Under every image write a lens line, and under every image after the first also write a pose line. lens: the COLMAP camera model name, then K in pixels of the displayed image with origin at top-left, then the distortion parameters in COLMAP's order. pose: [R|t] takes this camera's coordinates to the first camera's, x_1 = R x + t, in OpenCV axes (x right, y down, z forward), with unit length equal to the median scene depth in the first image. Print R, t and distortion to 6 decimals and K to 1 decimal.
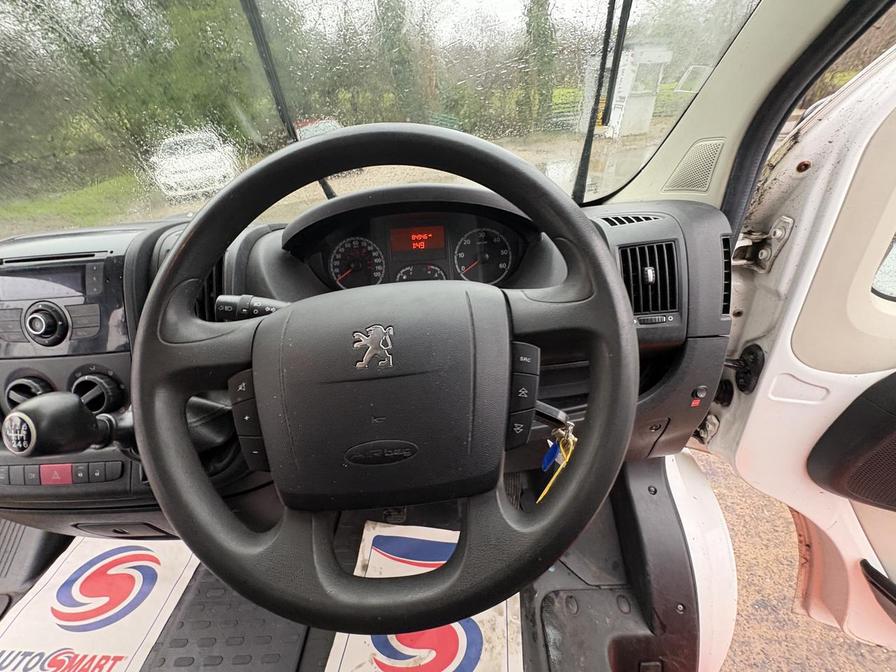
lens RADIAL K [[355.3, 0, 448.3], [0, 355.3, 336.5], [0, 0, 1]] dist [0.000537, -0.000075]
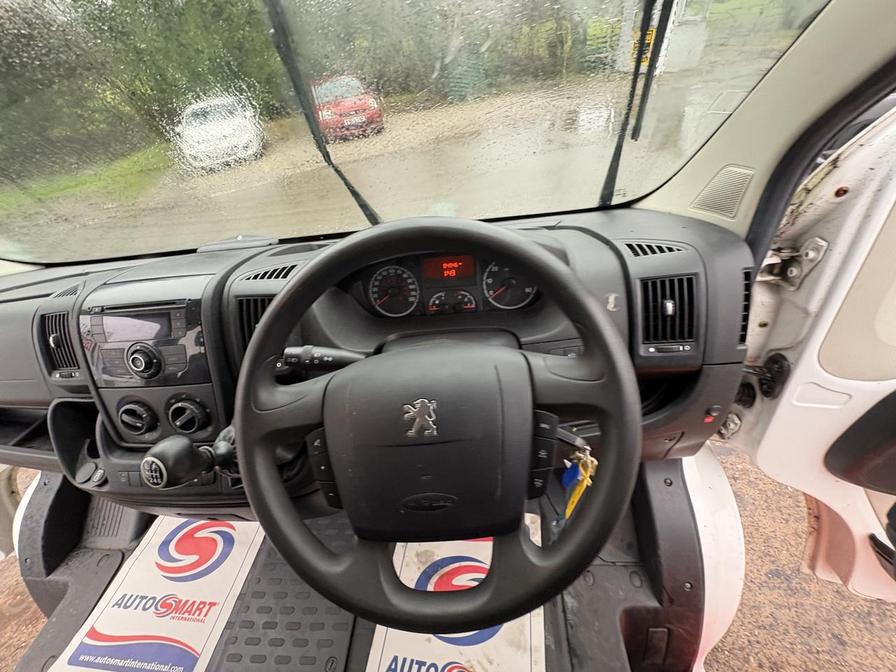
lens RADIAL K [[356.5, 0, 449.3], [0, 356.5, 335.2], [0, 0, 1]] dist [0.001368, -0.000475]
pose [[0.997436, -0.008308, -0.071074, -0.009228], [0.016083, 0.993853, 0.109532, -0.184694], [0.069728, -0.110394, 0.991439, -0.090787]]
